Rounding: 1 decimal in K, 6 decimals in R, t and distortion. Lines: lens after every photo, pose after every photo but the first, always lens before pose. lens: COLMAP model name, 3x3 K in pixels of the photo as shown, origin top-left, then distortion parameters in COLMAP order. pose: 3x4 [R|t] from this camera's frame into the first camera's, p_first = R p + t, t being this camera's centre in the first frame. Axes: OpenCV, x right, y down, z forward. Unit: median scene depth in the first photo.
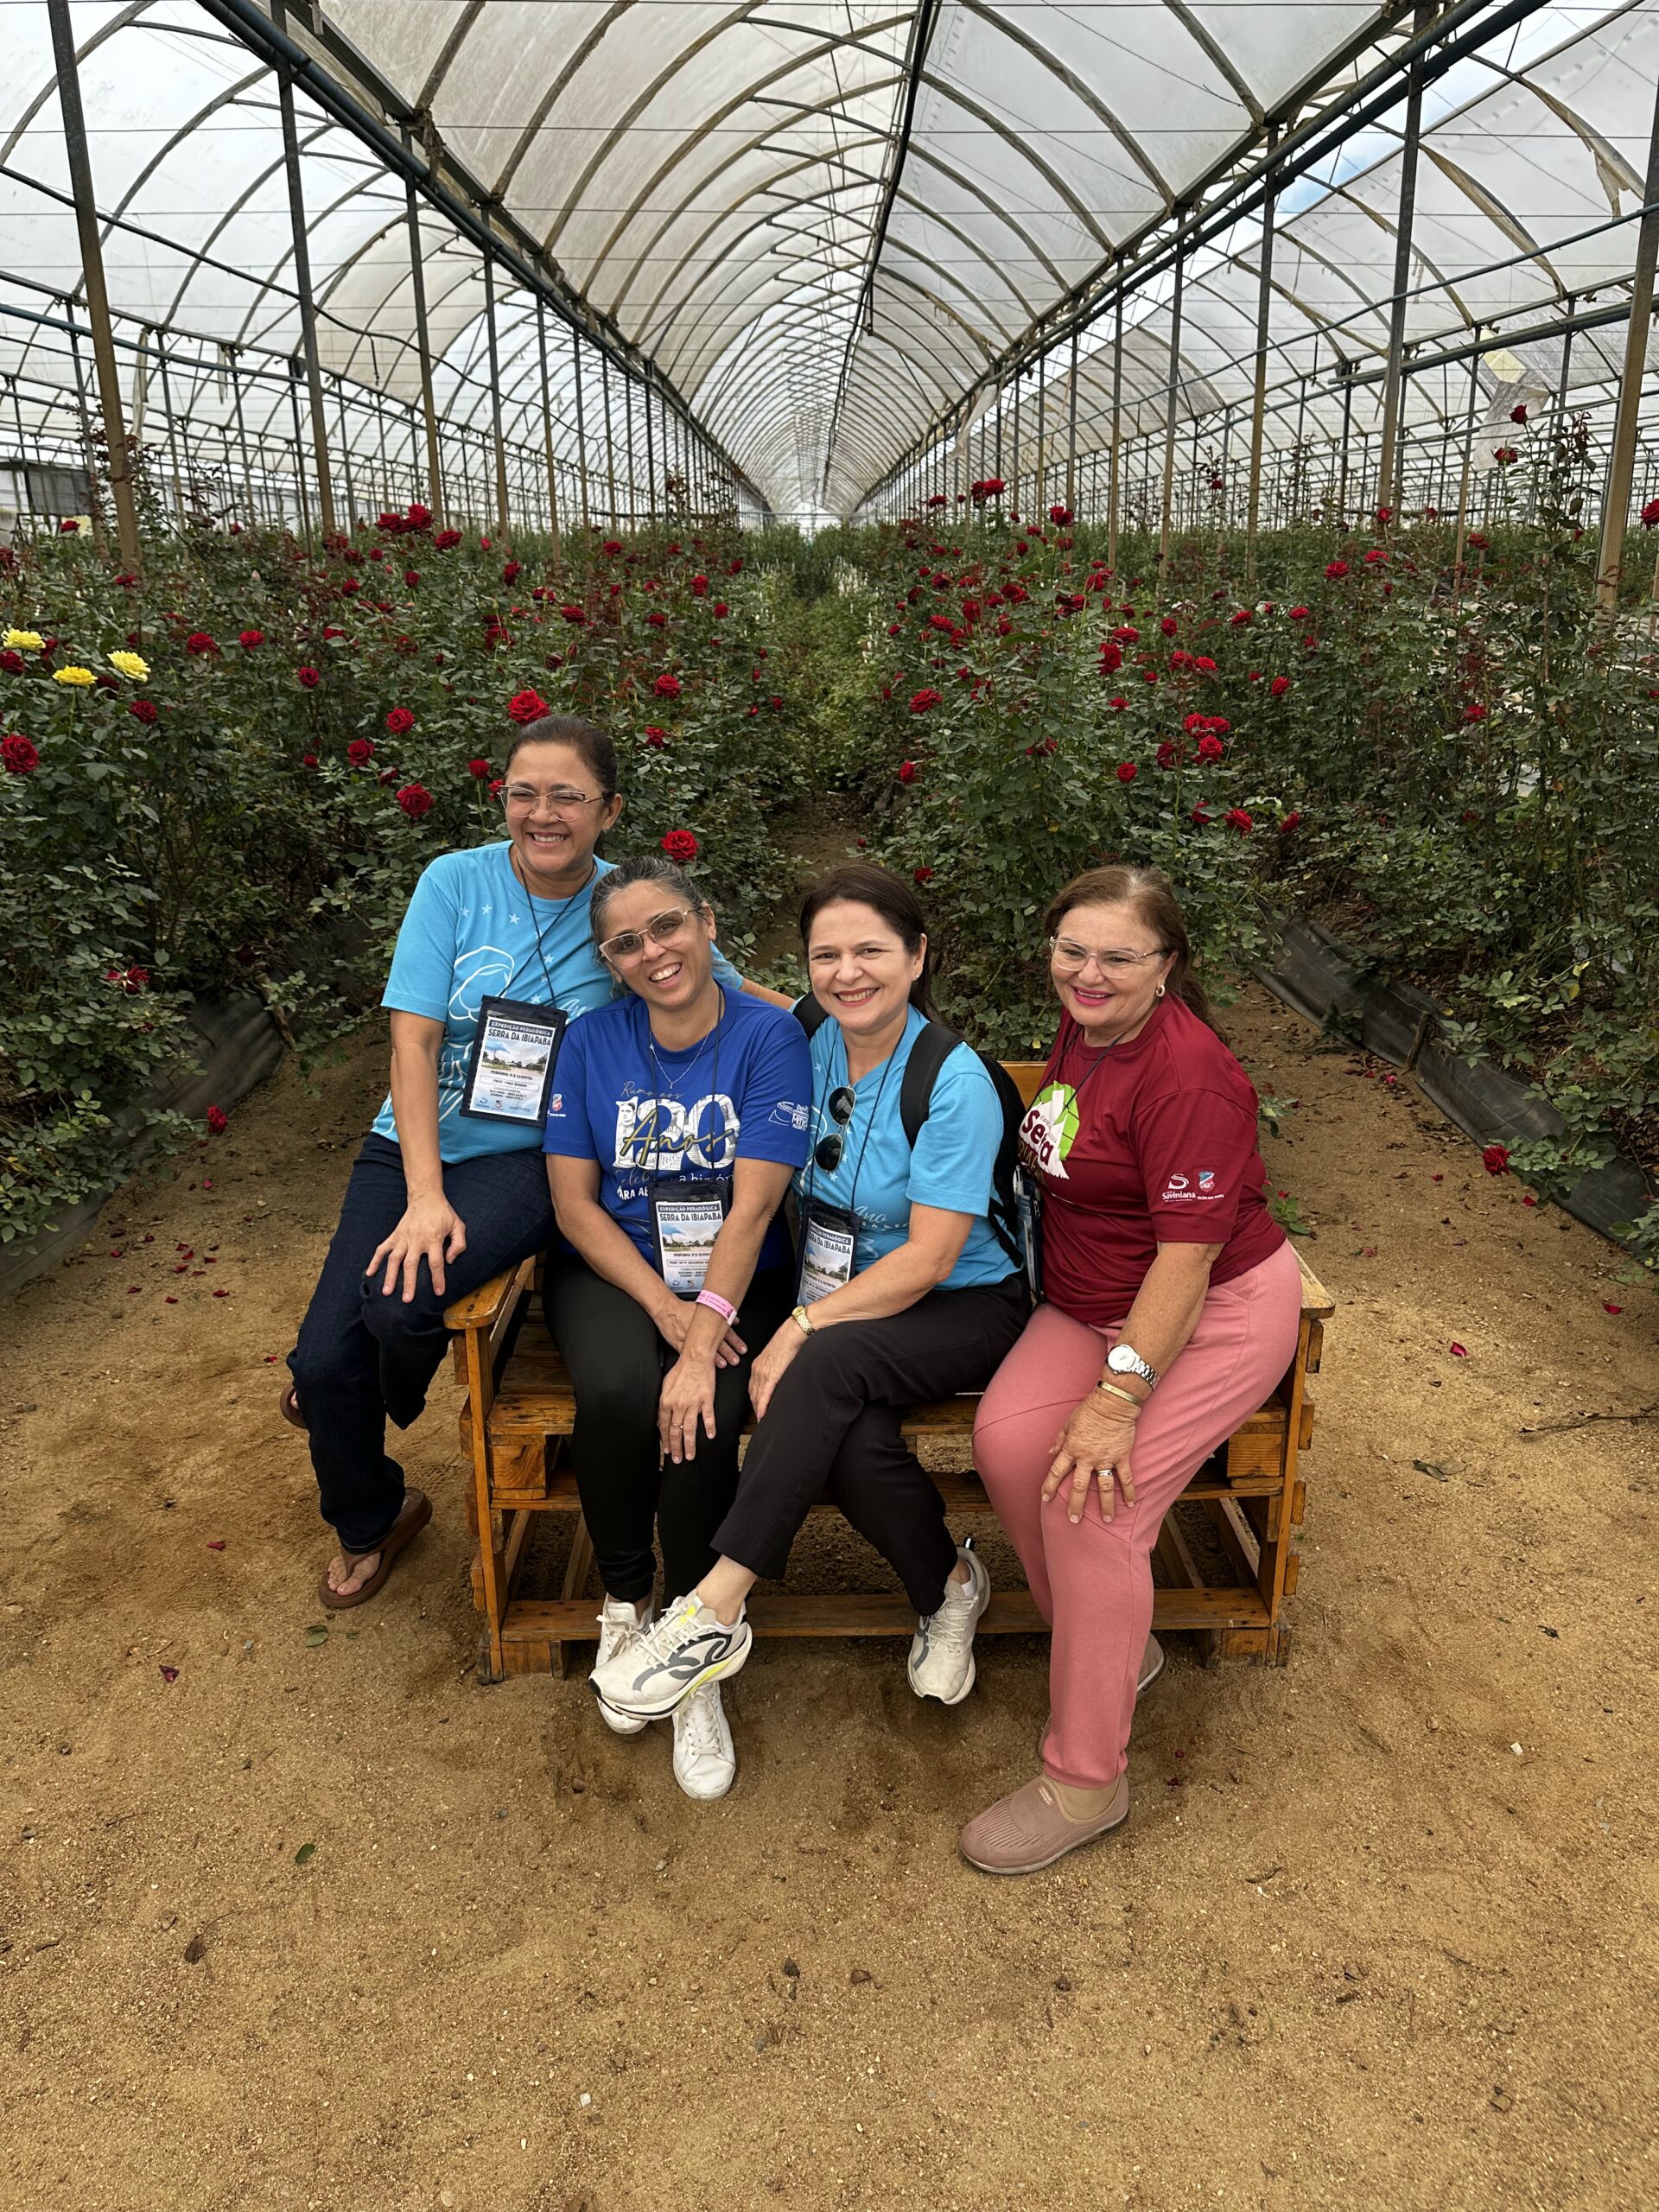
lens RADIAL K [[1599.4, 0, 832.2], [0, 1599.4, 1097.7], [0, 0, 1]] dist [0.025135, -0.040741]
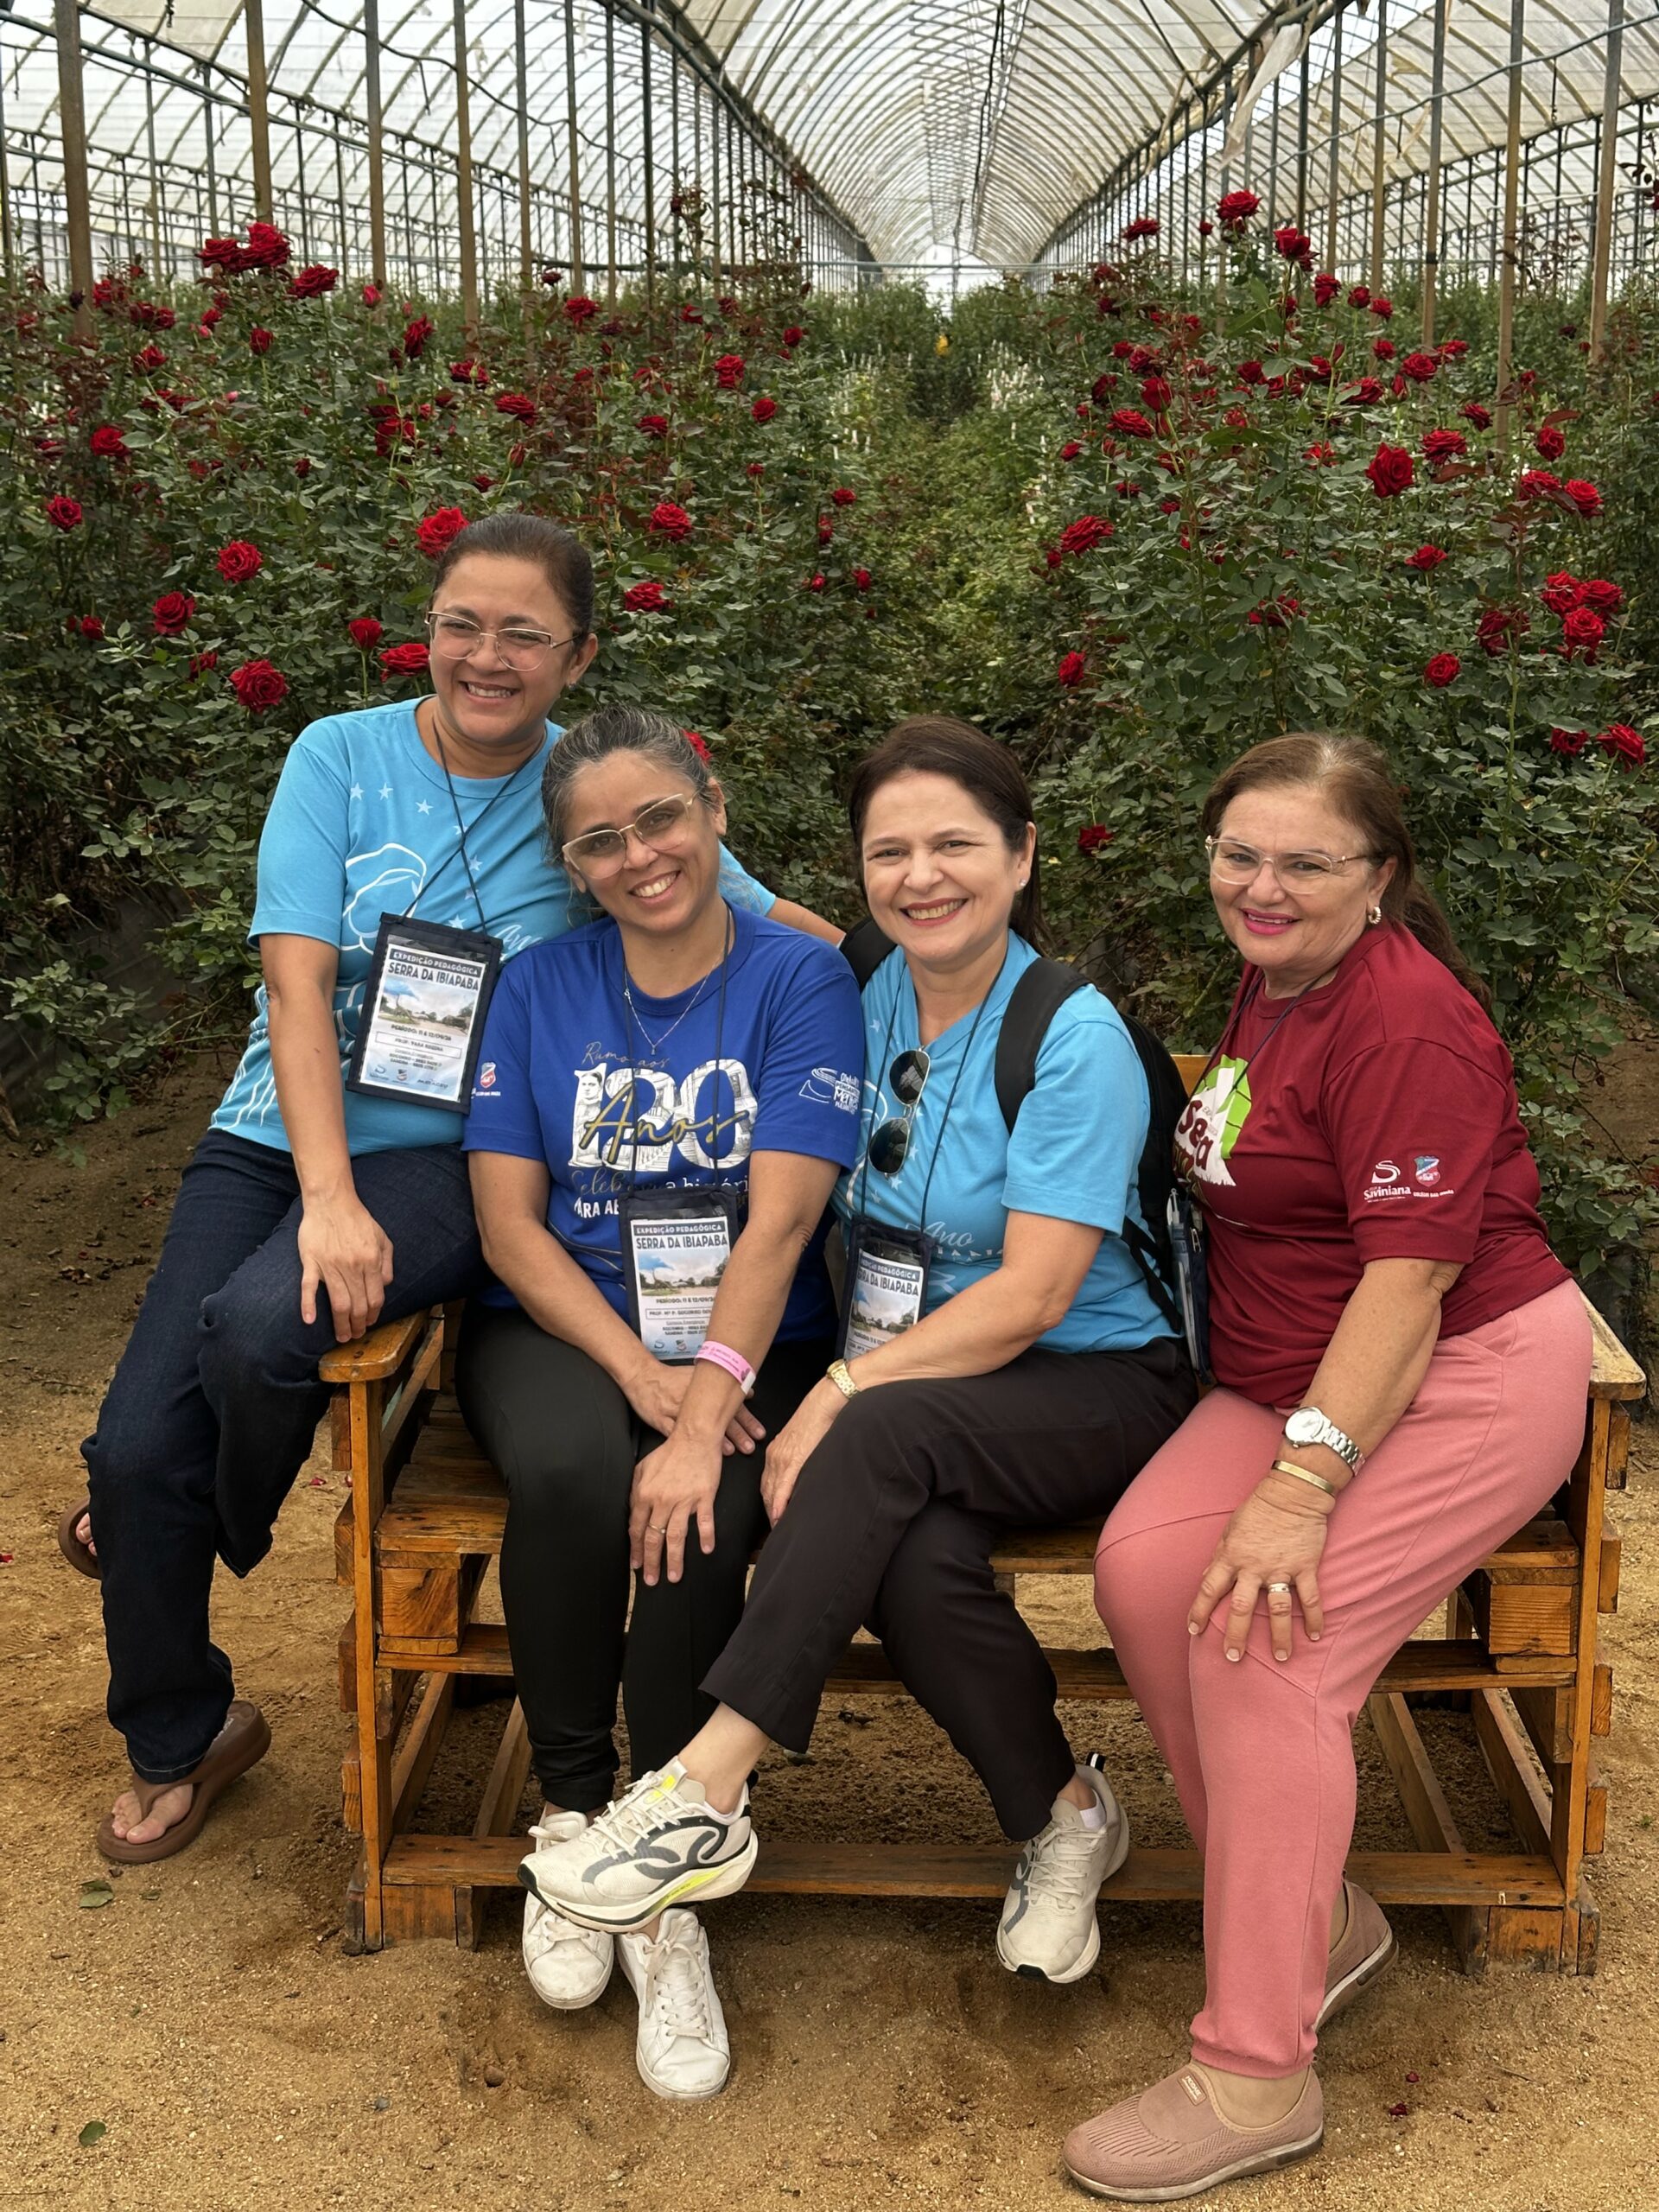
lens RADIAL K [[3141.2, 0, 829.5], [0, 3141.2, 1106.0], [0, 0, 1]] dist [0.086953, -0.023769]
pose [[0.998751, 0.016481, -0.047161, 0.020348], [-0.020625, 0.995838, -0.088771, 0.079374], [0.045502, 0.089633, 0.994935, -0.189530]]
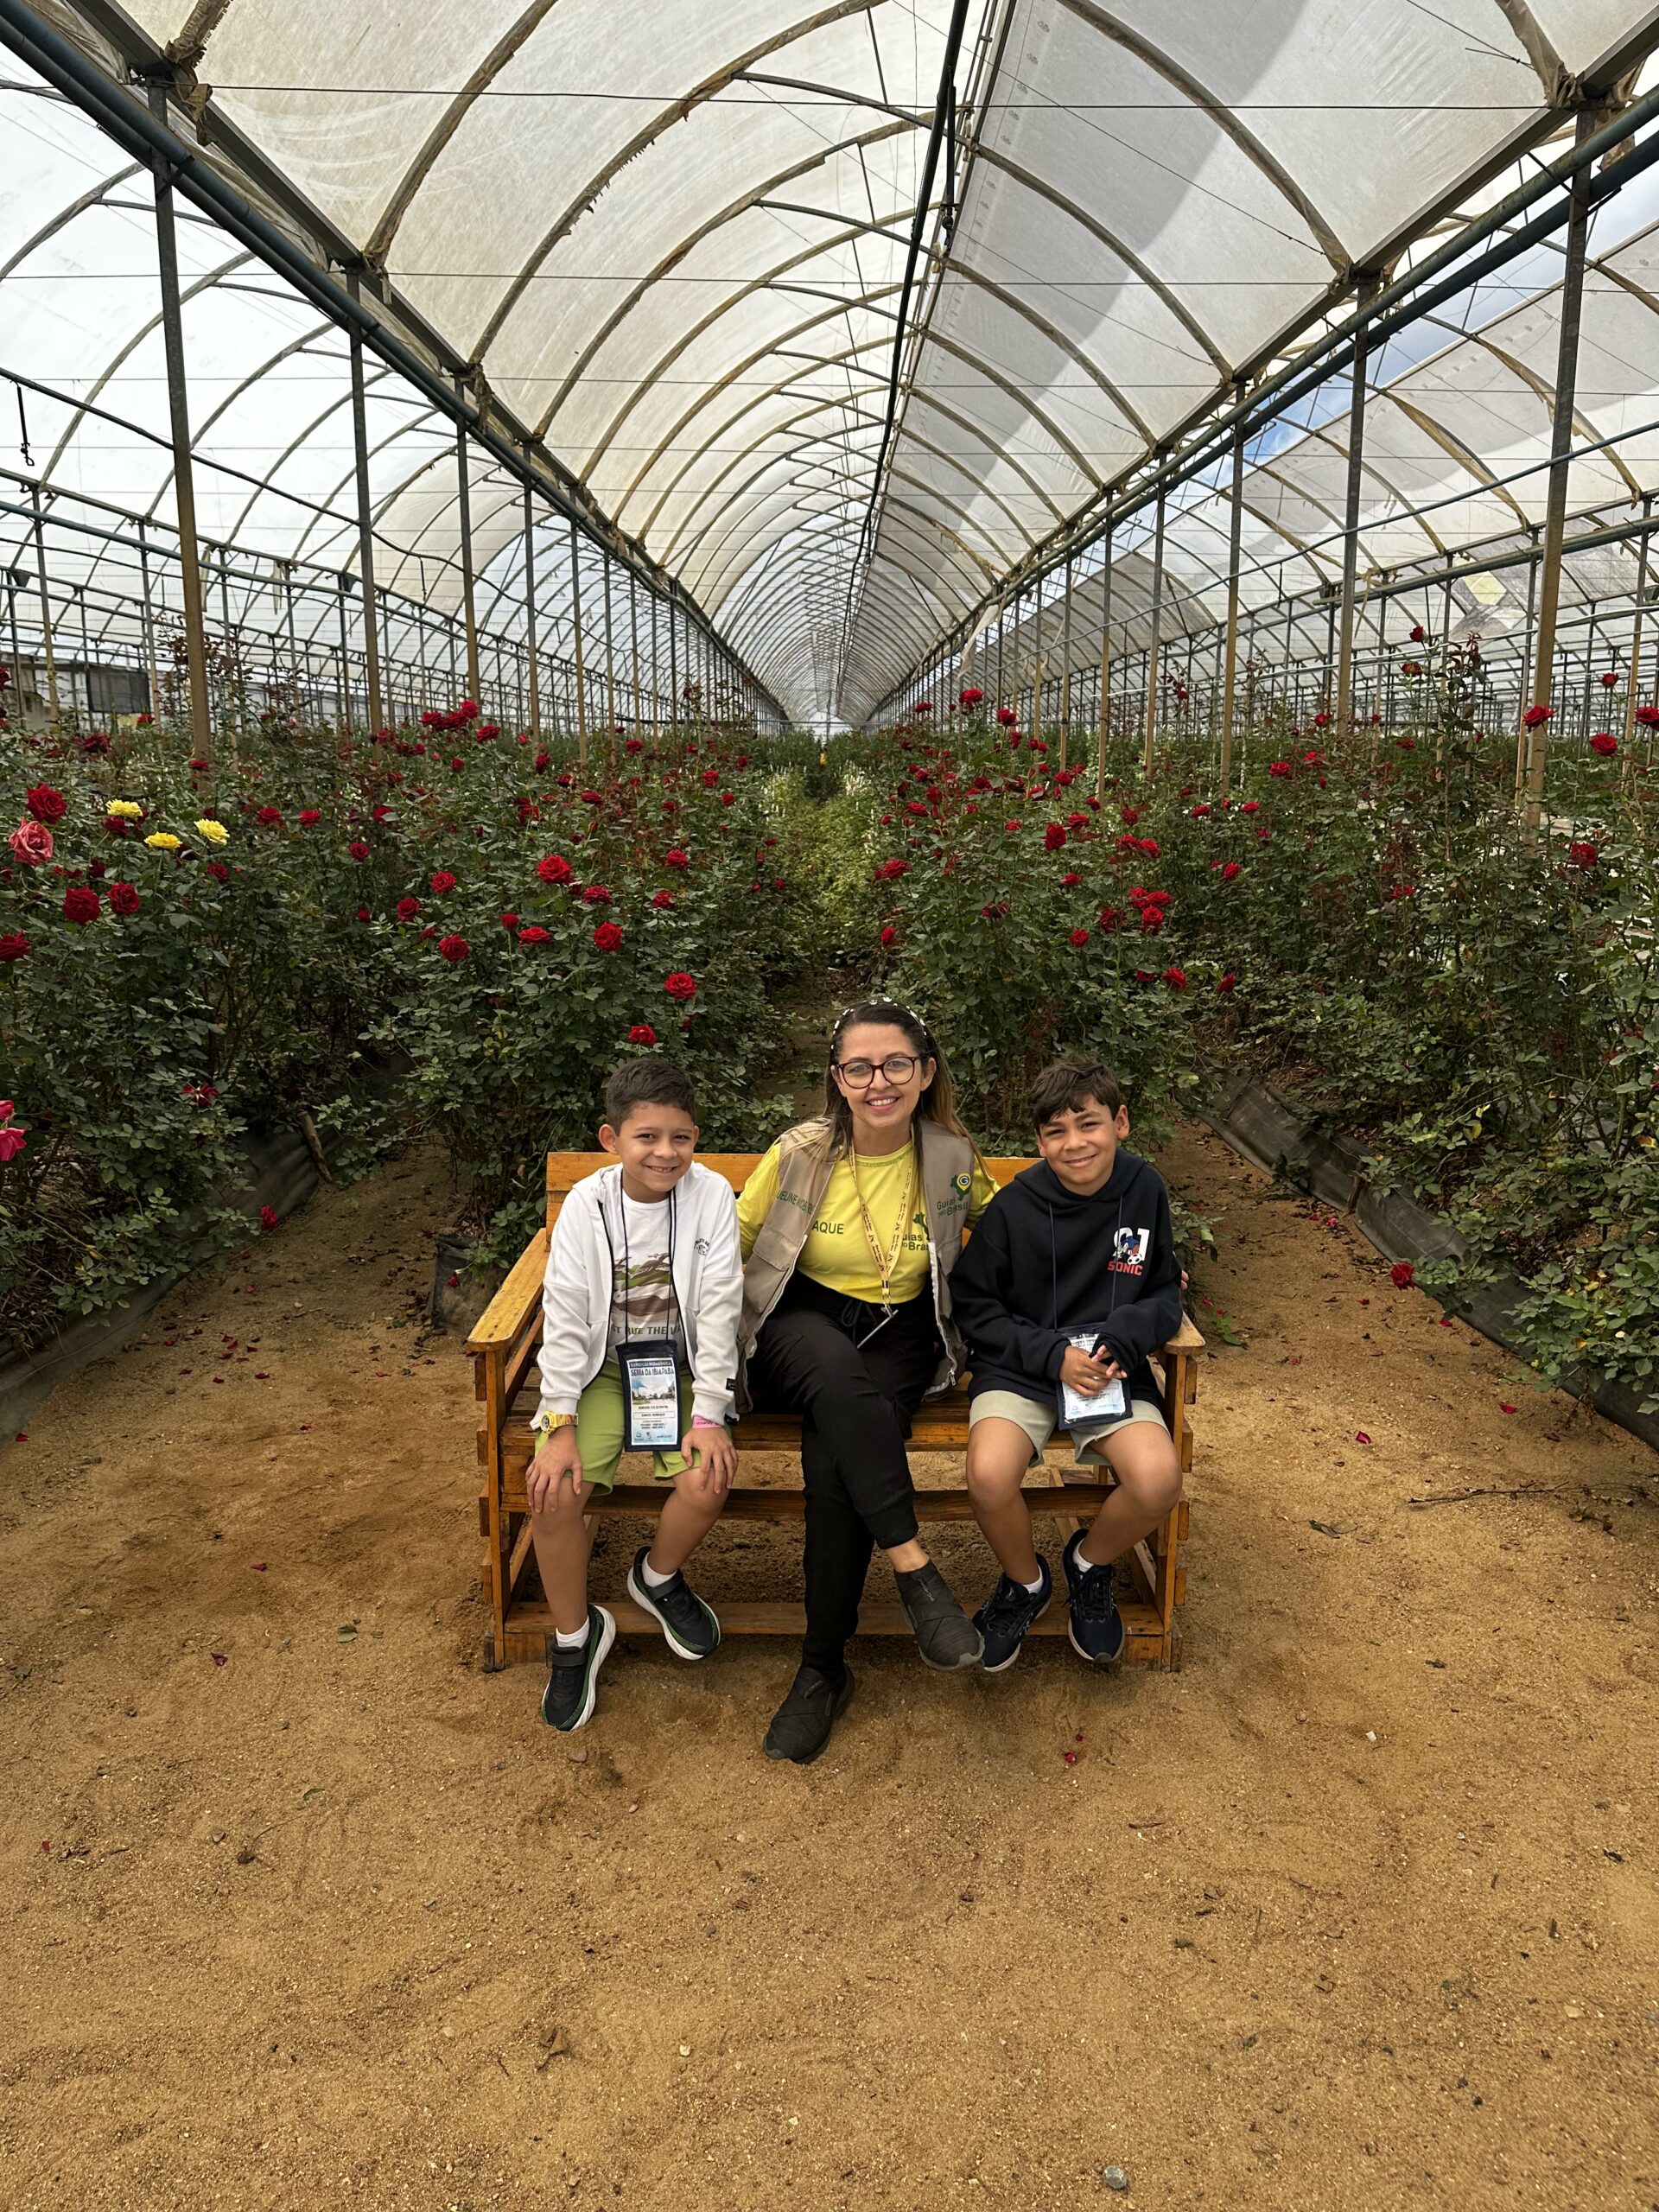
lens RADIAL K [[1572.1, 0, 819.9], [0, 1572.1, 1094.8], [0, 0, 1]] dist [0.122162, -0.242045]
pose [[0.999820, 0.012941, -0.013872, 0.021332], [-0.014482, 0.992973, -0.117448, 0.049590], [0.012255, 0.117628, 0.992982, -0.120197]]
